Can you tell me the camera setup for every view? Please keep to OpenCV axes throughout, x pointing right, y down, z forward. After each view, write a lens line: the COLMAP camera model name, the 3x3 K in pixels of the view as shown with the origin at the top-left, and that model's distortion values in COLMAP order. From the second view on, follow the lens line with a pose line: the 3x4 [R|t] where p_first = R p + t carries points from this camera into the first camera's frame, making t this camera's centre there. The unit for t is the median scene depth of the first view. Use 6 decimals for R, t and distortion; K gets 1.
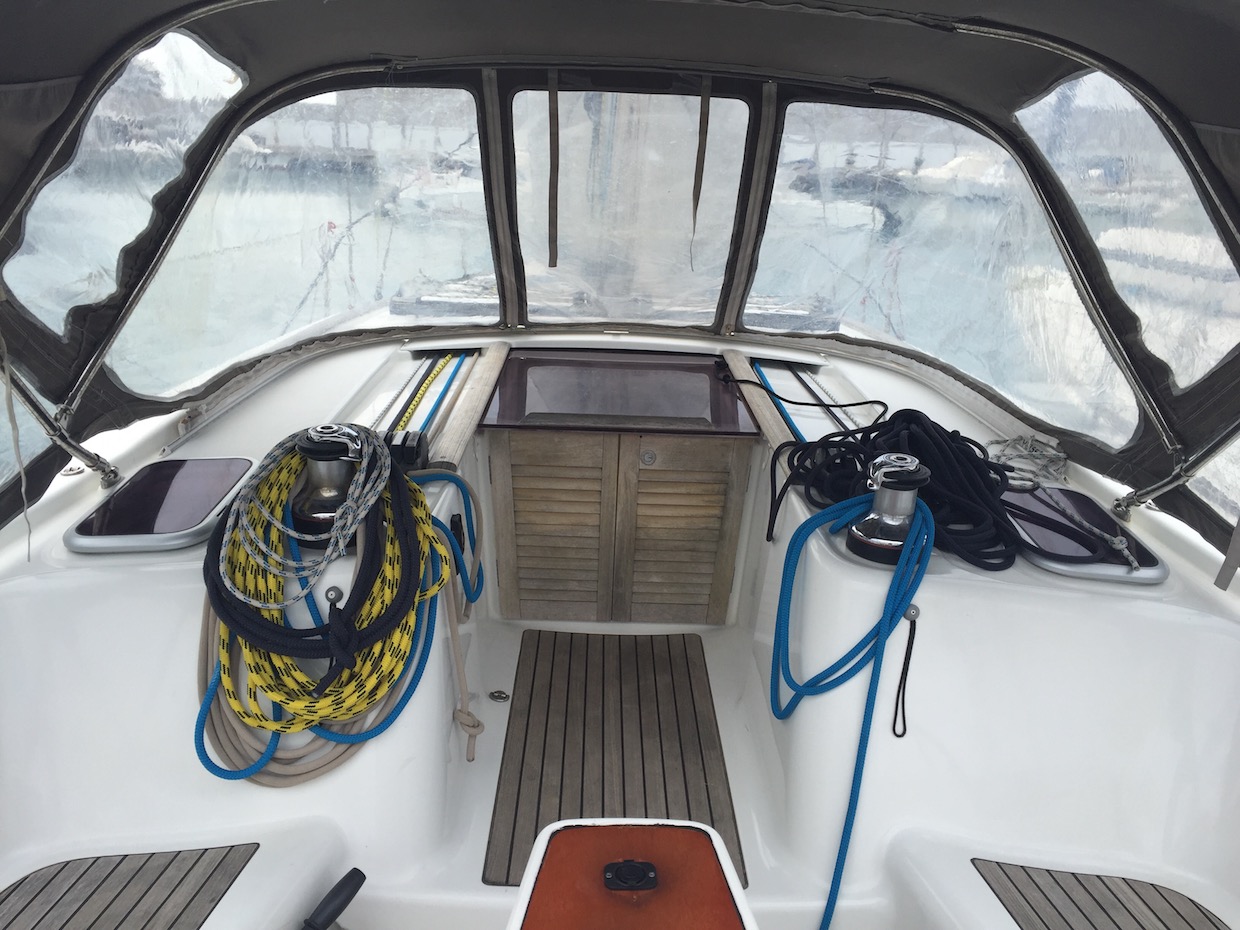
lens RADIAL K [[1041.9, 0, 620.0], [0, 1041.9, 465.0], [0, 0, 1]] dist [0.098491, -0.099535]
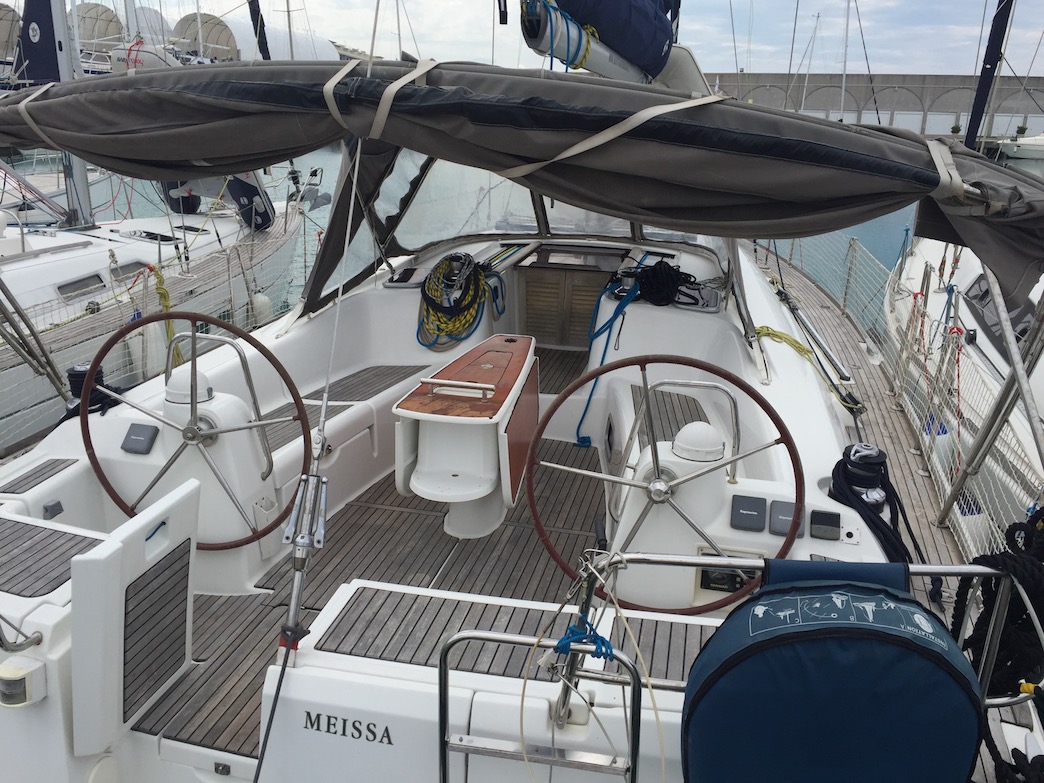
lens RADIAL K [[877.2, 0, 522.0], [0, 877.2, 391.5], [0, 0, 1]] dist [0.098491, -0.099535]
pose [[0.970645, 0.067452, -0.230866, 0.513245], [-0.066138, 0.997720, 0.013435, 0.303643], [0.231246, 0.002228, 0.972893, -1.440269]]
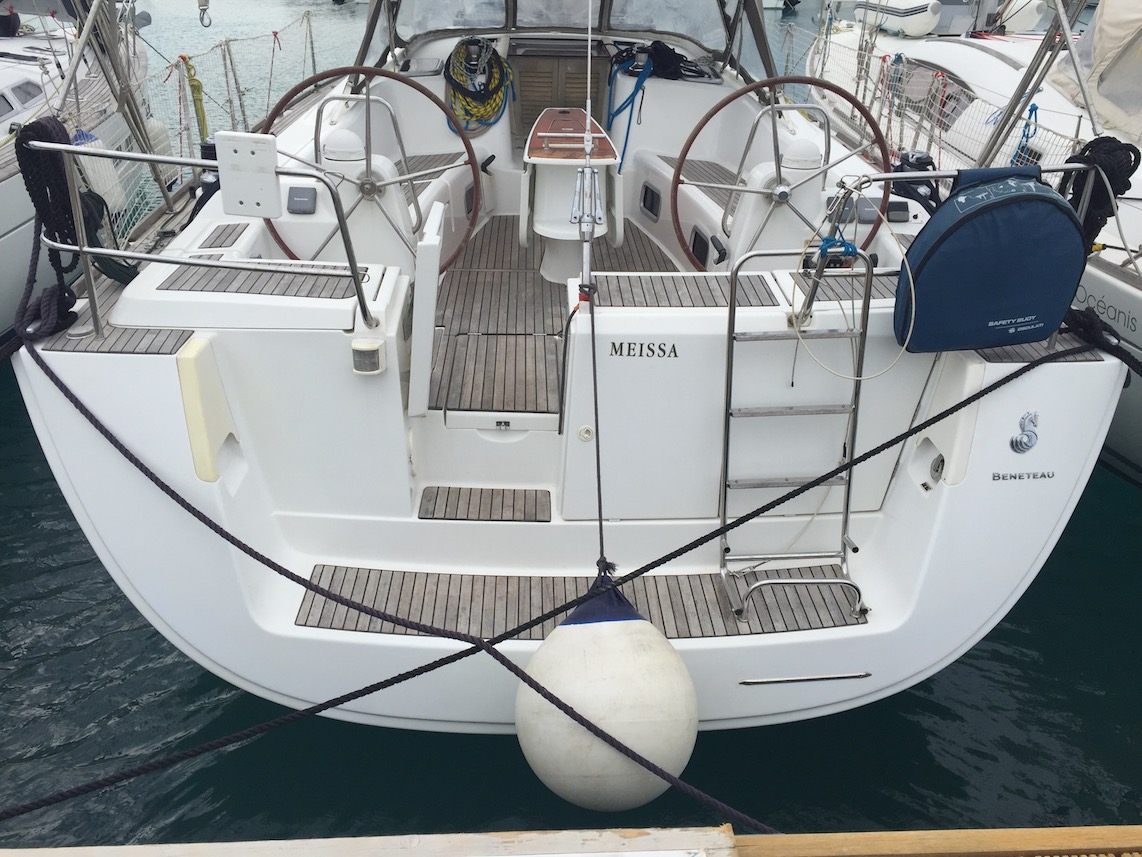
lens RADIAL K [[959.6, 0, 571.0], [0, 959.6, 428.5], [0, 0, 1]] dist [0.098491, -0.099535]
pose [[0.999701, -0.020807, 0.012845, -0.024780], [0.018234, 0.984328, 0.175401, 0.570123], [-0.016293, -0.175114, 0.984413, -1.990222]]
